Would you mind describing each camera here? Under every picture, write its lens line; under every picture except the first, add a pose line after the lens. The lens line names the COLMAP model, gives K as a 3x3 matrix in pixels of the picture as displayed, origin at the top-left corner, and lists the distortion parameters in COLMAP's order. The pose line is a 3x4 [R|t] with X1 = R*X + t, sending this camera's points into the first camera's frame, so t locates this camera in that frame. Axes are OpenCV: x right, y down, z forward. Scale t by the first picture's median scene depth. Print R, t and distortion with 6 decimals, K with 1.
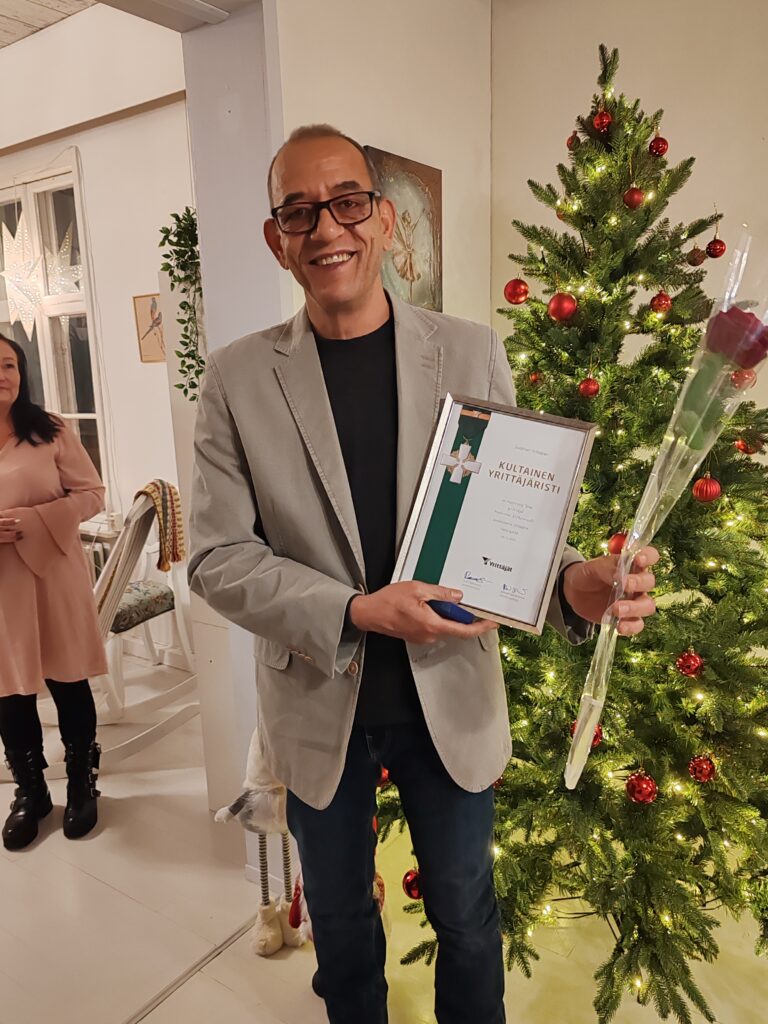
lens RADIAL K [[786.8, 0, 390.4], [0, 786.8, 503.9], [0, 0, 1]] dist [0.028460, -0.020755]
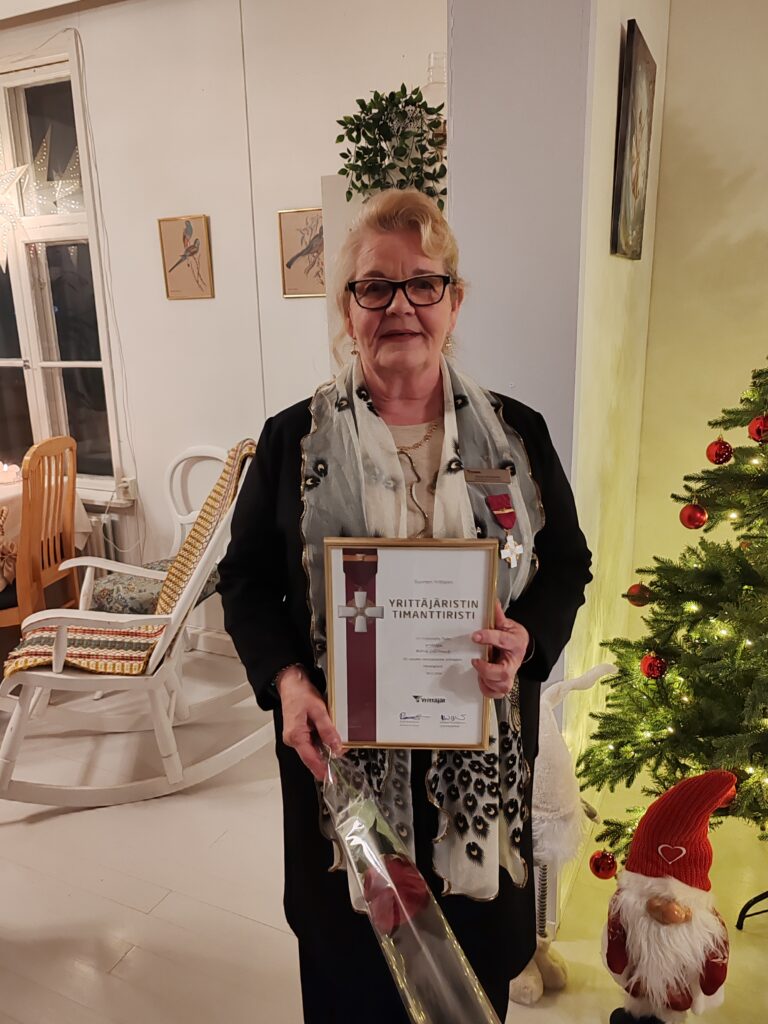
lens RADIAL K [[786.8, 0, 392.2], [0, 786.8, 499.0], [0, 0, 1]] dist [0.028460, -0.020755]
pose [[0.985635, -0.033126, 0.165606, -0.227738], [0.023665, 0.997990, 0.058783, -0.010809], [-0.167220, -0.054019, 0.984439, 0.120345]]
